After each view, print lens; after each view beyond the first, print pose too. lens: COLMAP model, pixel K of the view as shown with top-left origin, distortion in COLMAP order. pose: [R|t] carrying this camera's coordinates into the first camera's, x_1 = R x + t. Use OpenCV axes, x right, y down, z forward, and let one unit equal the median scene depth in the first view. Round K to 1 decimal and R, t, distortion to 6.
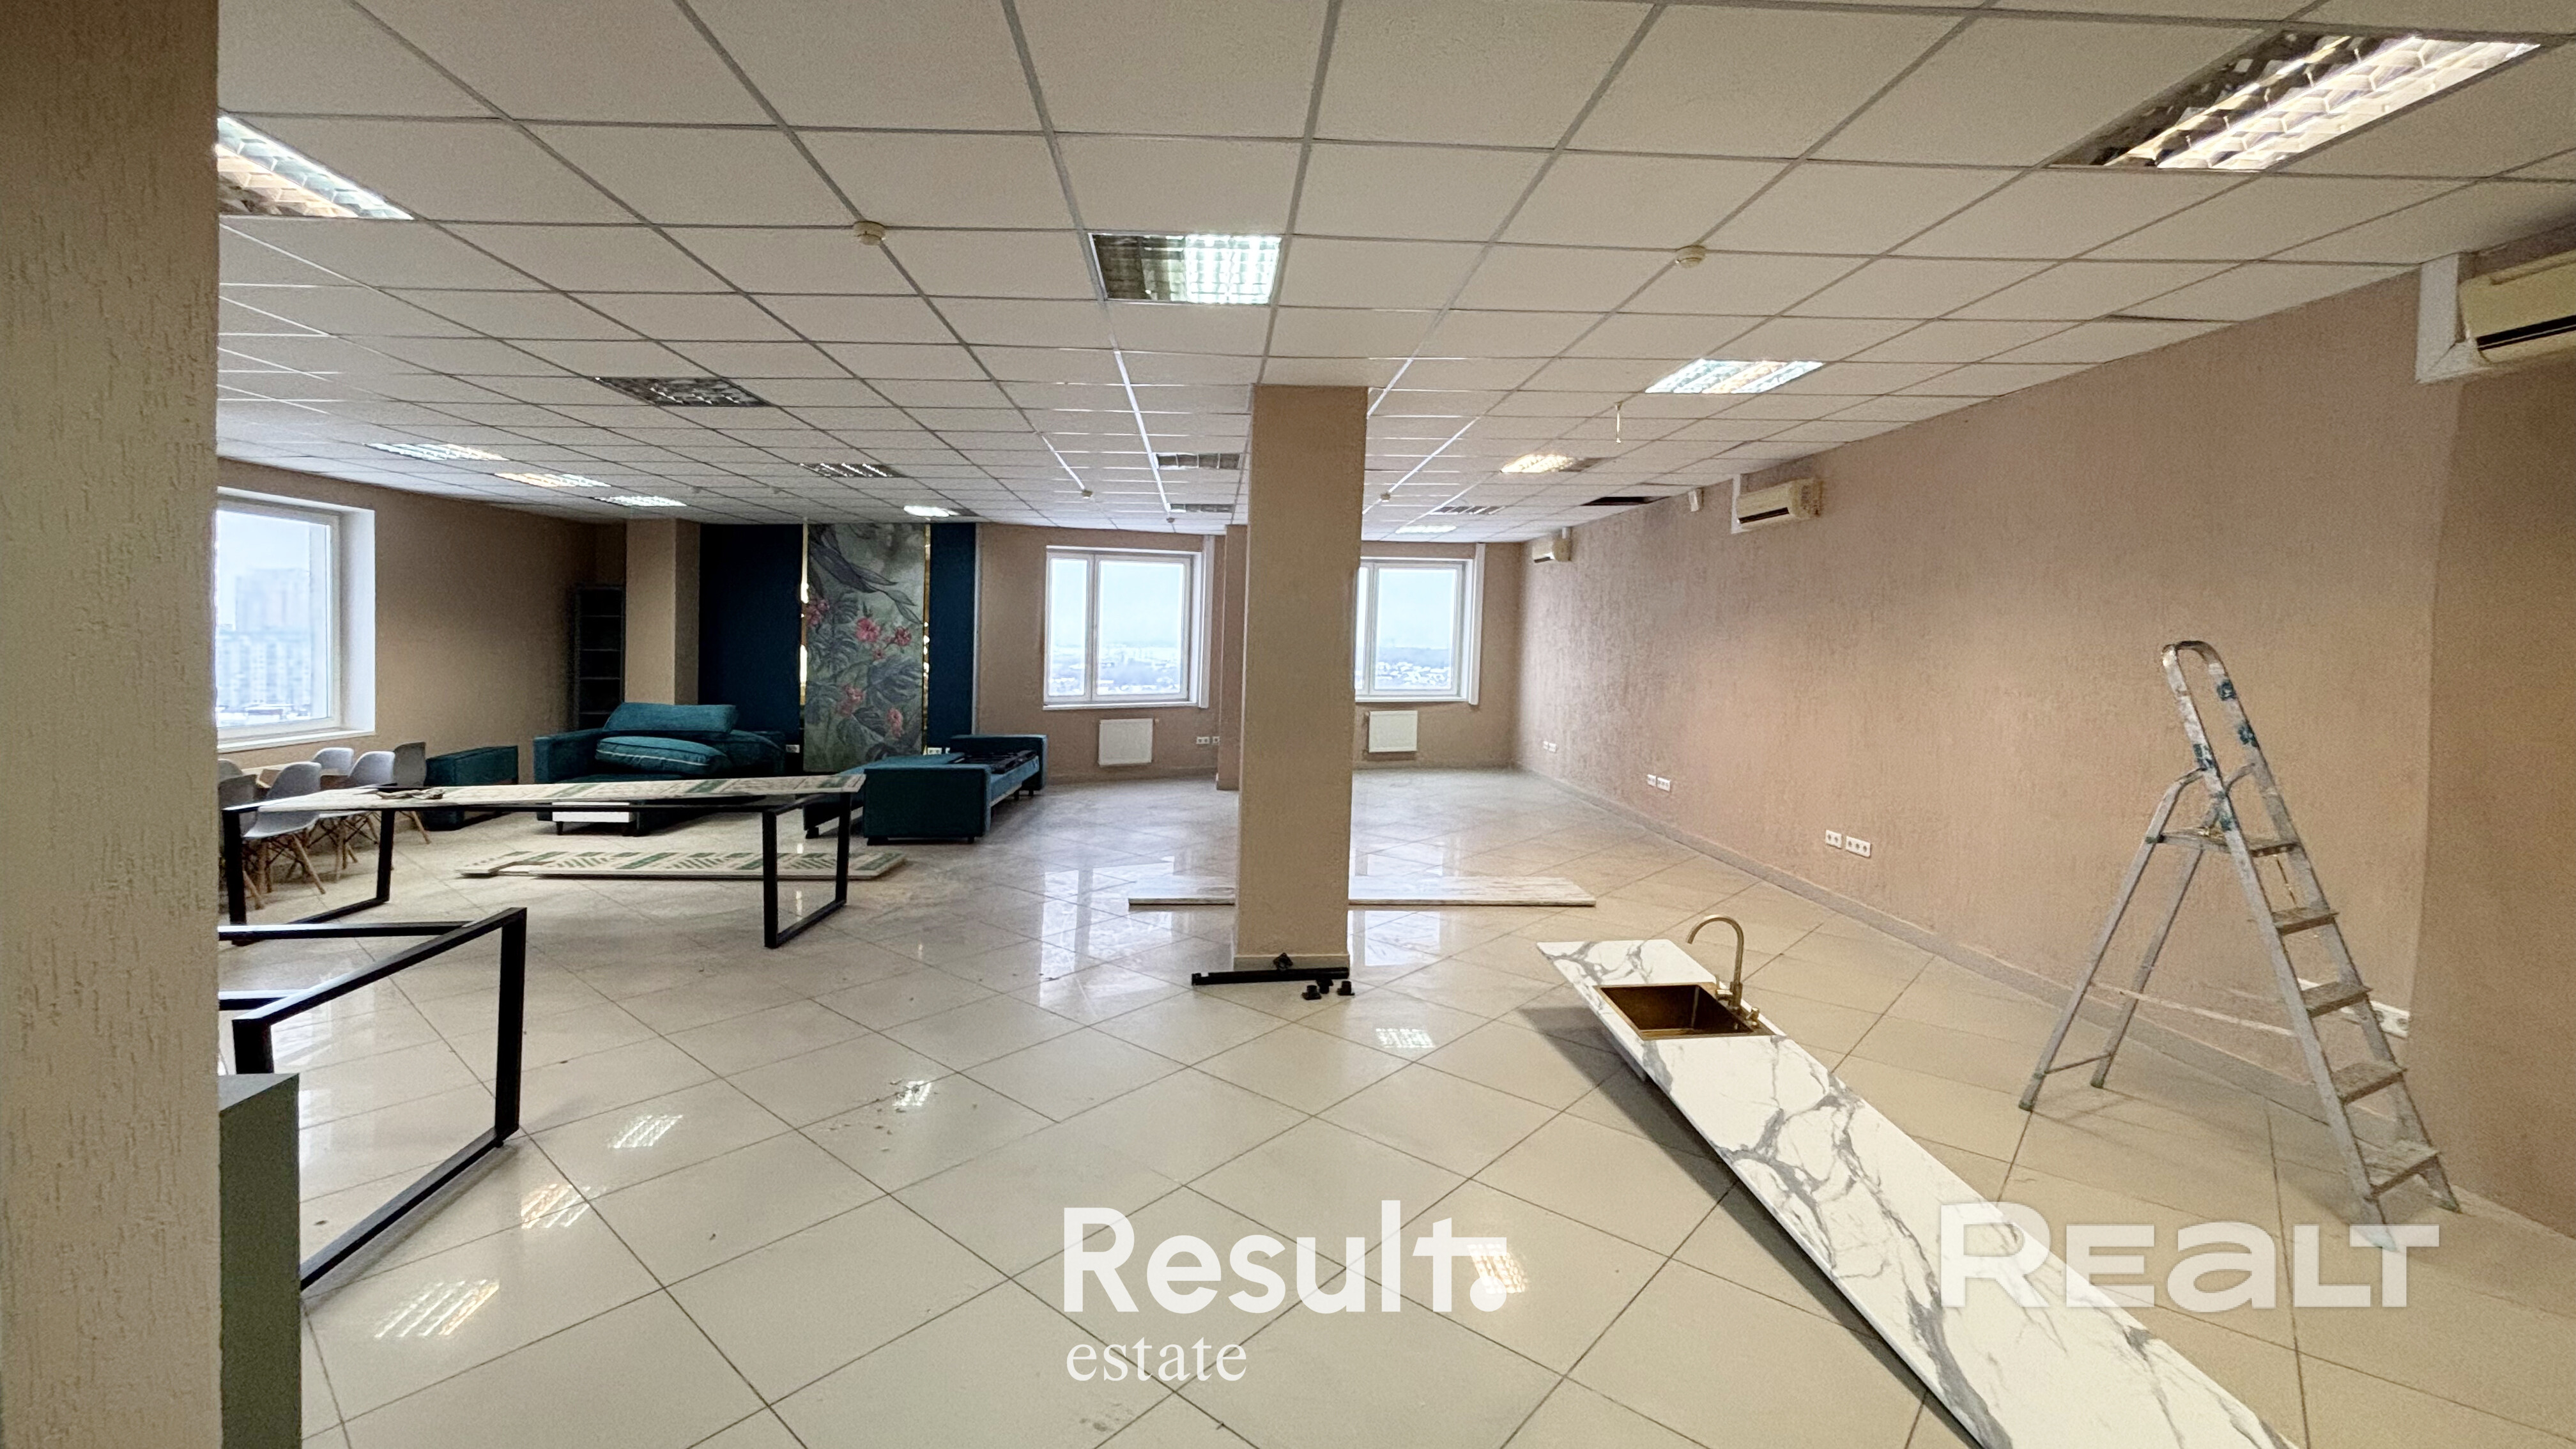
lens RADIAL K [[1035.0, 0, 1279.3], [0, 1035.0, 722.6], [0, 0, 1]] dist [0.016144, -0.000553]
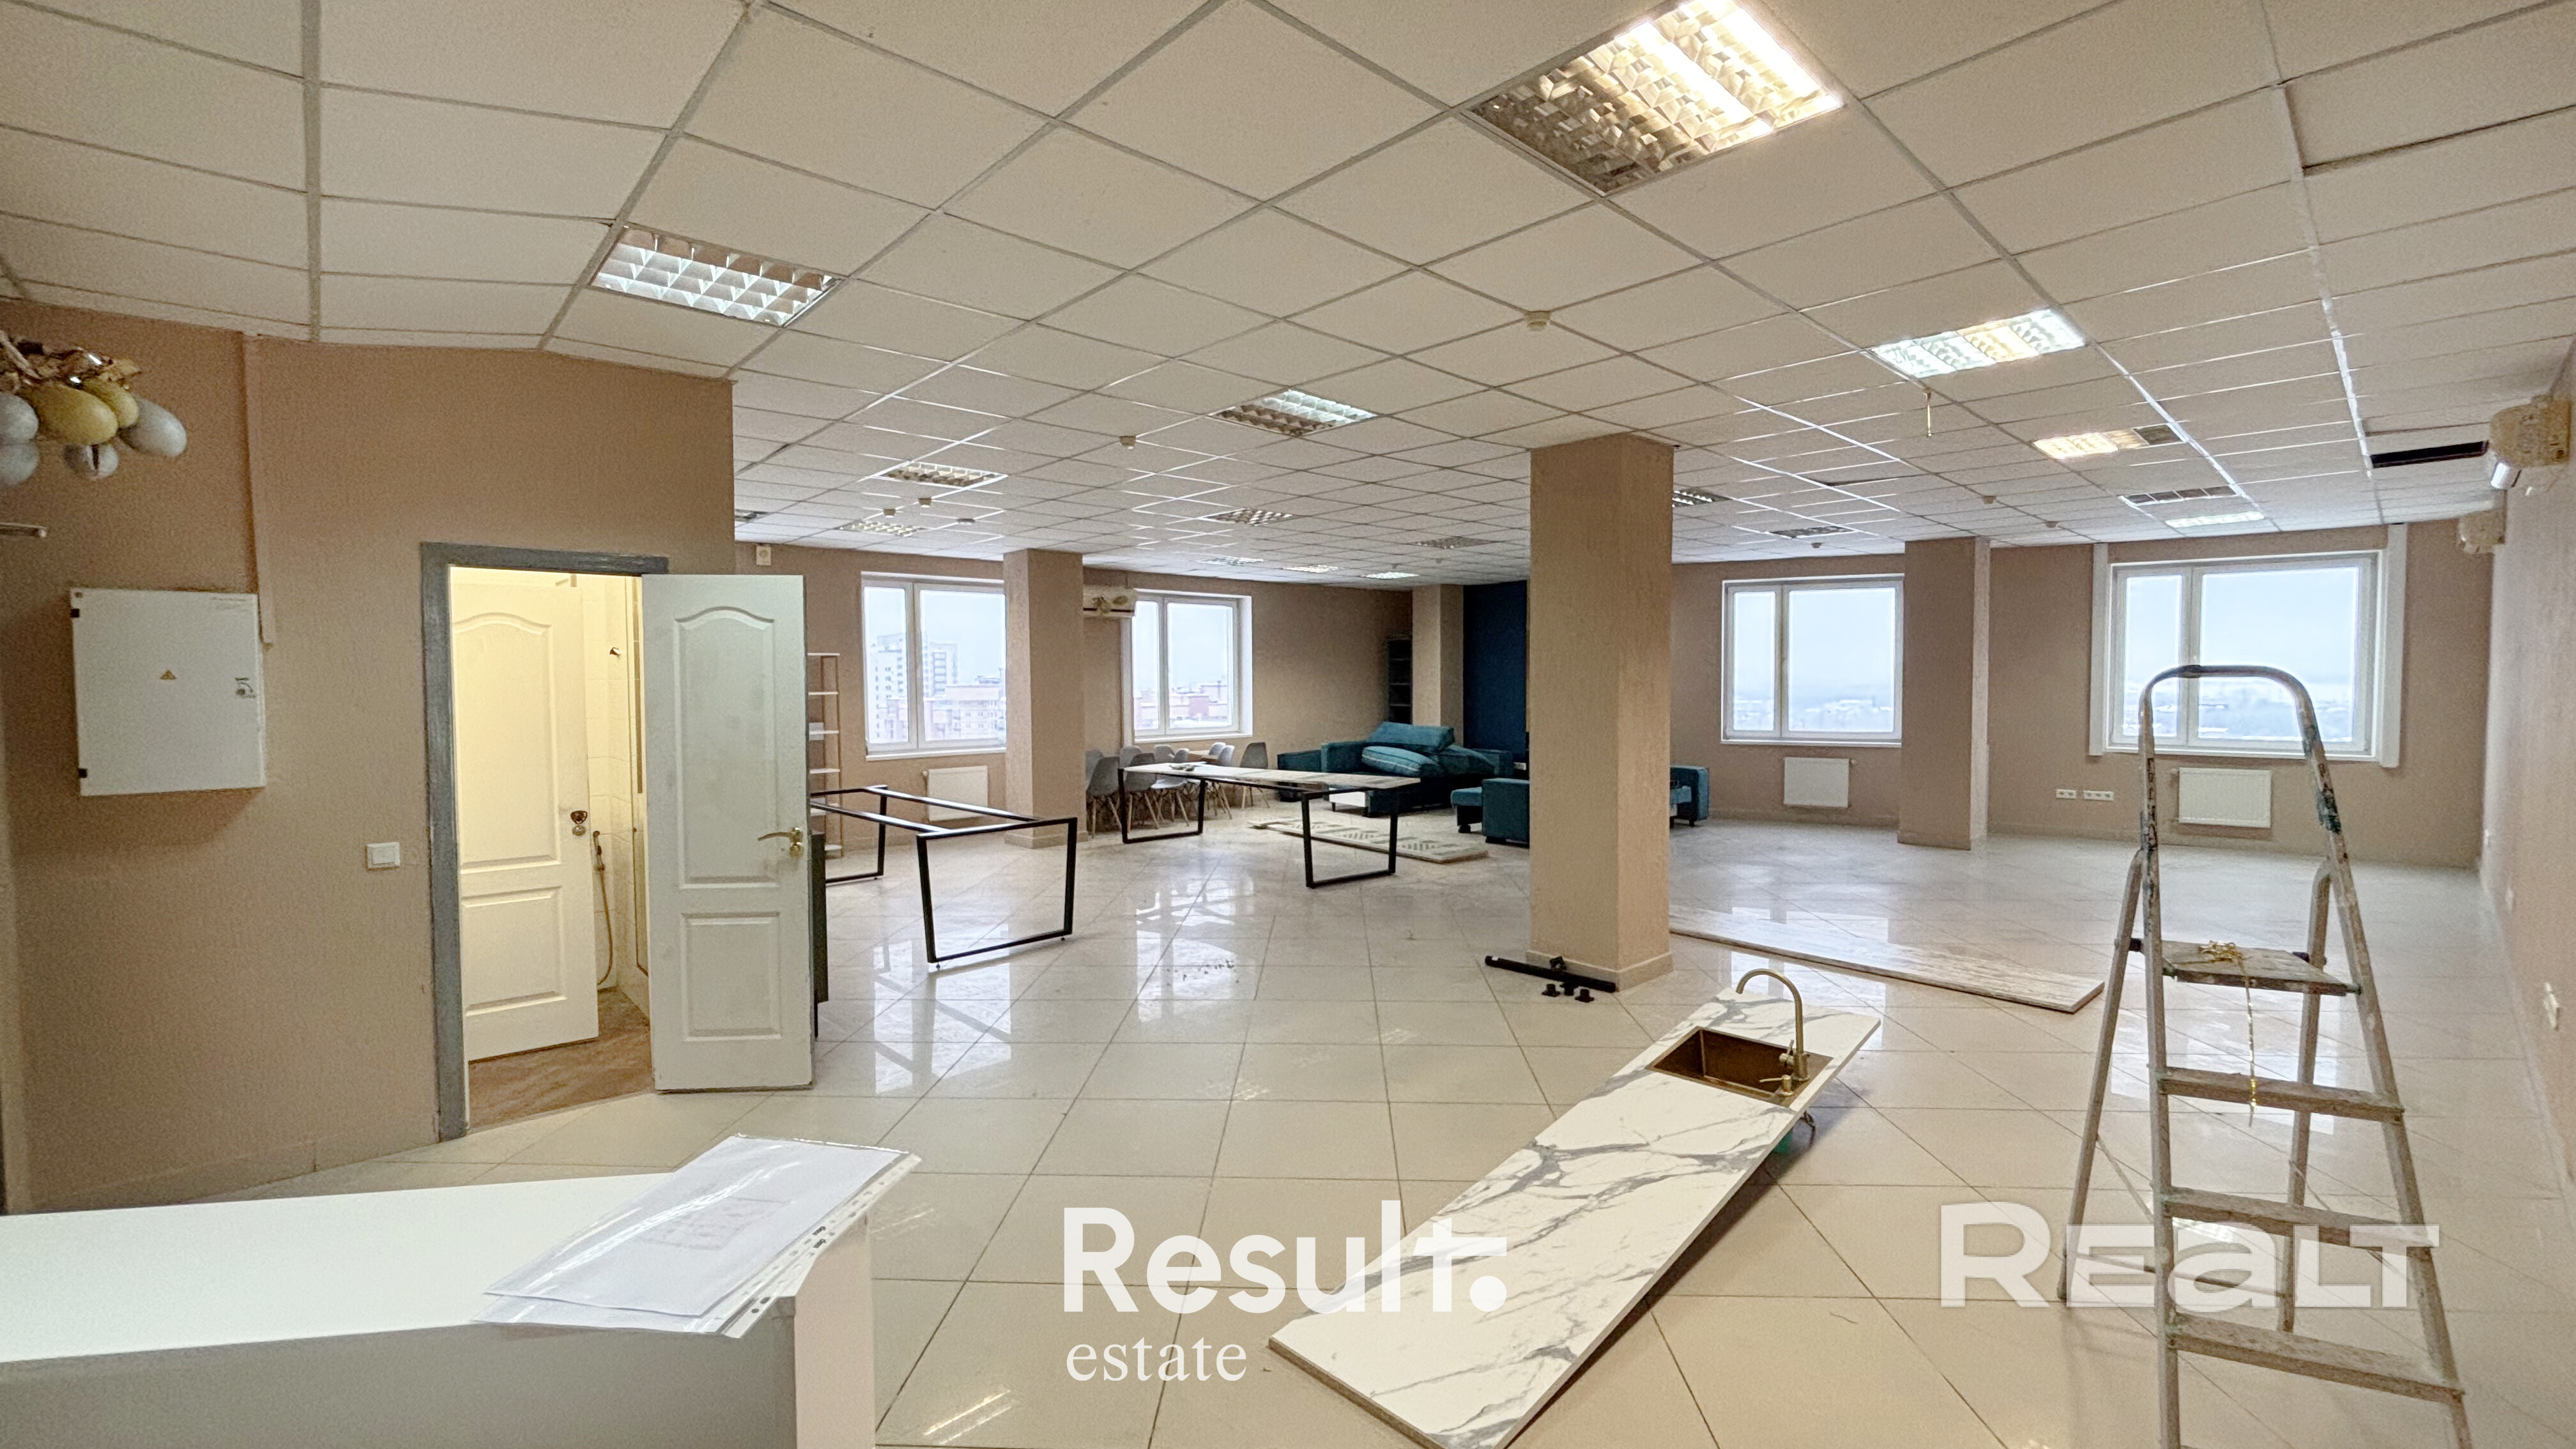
lens RADIAL K [[1035.0, 0, 1295.8], [0, 1035.0, 749.5], [0, 0, 1]] dist [0.016144, -0.000553]
pose [[0.640480, 0.050975, -0.766281, 0.300474], [-0.058483, 0.998135, 0.017517, 0.000192], [0.765745, 0.033595, 0.642266, 0.030438]]
